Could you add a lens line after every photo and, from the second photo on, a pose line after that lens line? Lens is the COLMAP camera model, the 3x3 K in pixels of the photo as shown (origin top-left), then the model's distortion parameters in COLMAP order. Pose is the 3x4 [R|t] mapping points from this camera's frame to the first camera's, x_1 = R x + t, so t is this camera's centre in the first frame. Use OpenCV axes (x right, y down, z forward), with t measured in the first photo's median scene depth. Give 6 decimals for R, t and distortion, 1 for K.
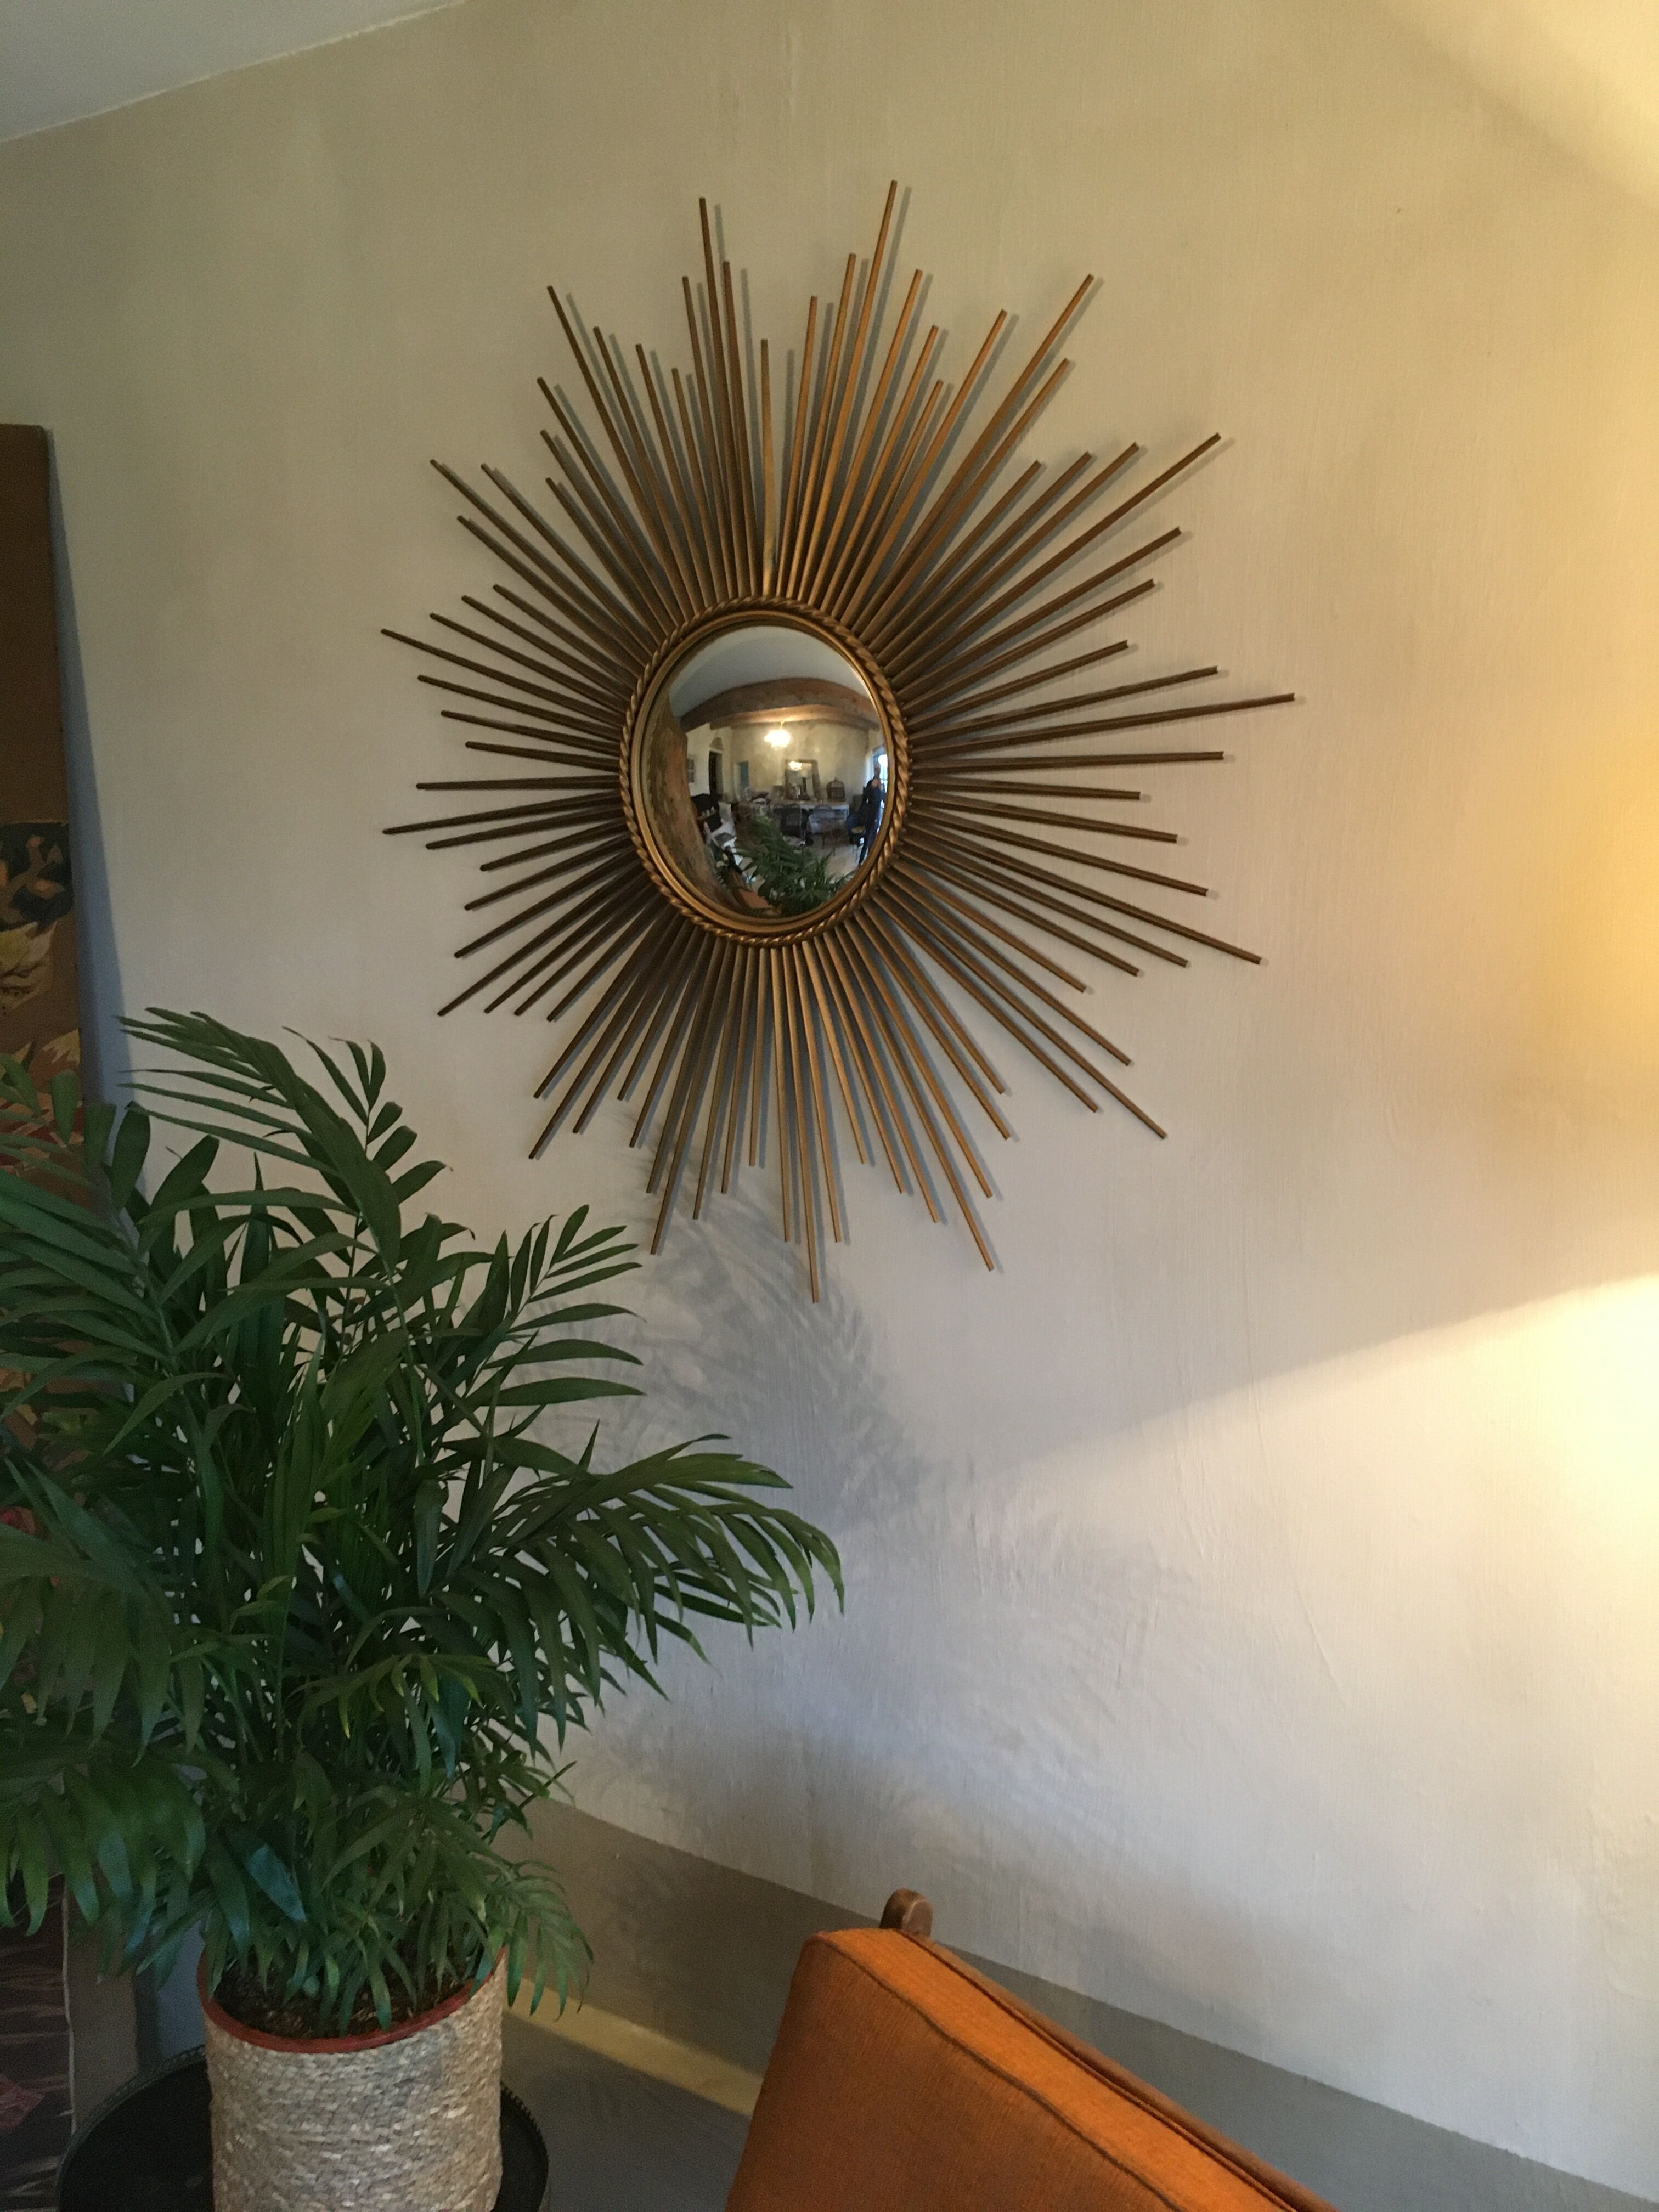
lens RADIAL K [[1905.0, 0, 829.5], [0, 1905.0, 1106.0], [0, 0, 1]] dist [0.076469, -0.073847]
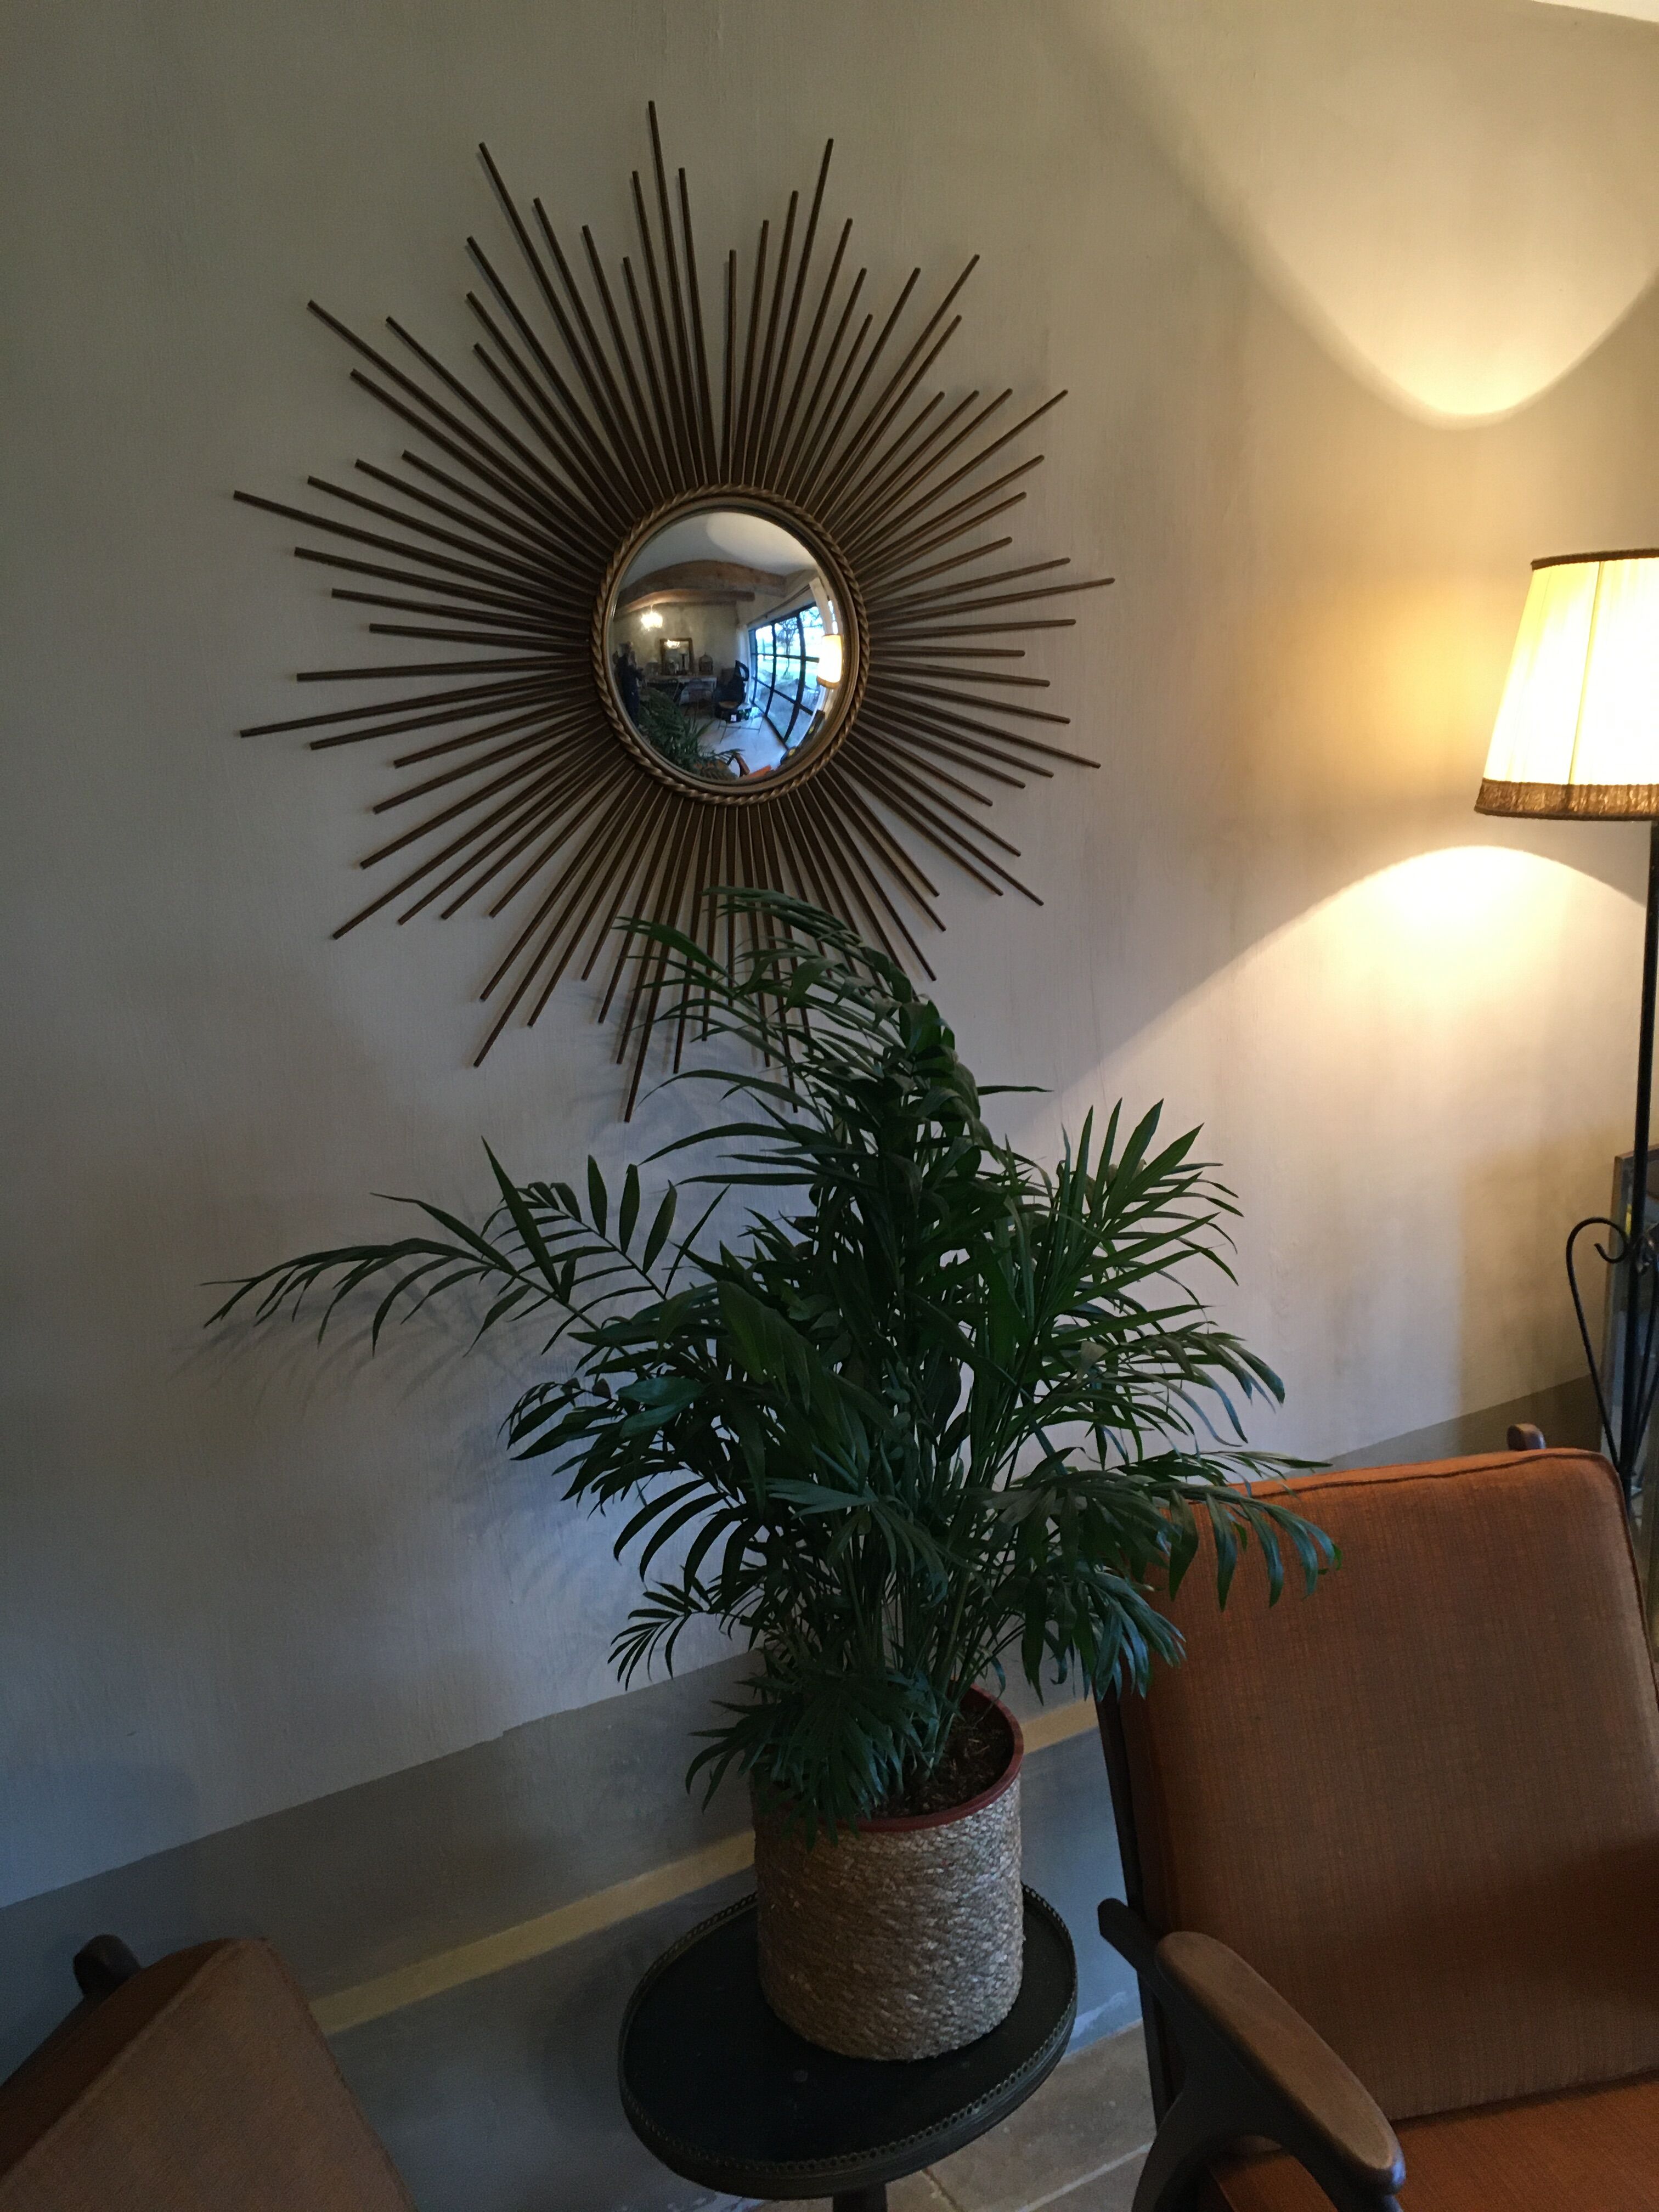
lens RADIAL K [[1896.6, 0, 829.5], [0, 1896.6, 1106.0], [0, 0, 1]] dist [0.091071, -0.106684]
pose [[0.465289, -0.217821, 0.857939, -1.016854], [0.193896, 0.970790, 0.141316, -0.060742], [-0.863661, 0.100598, 0.493933, 0.429361]]
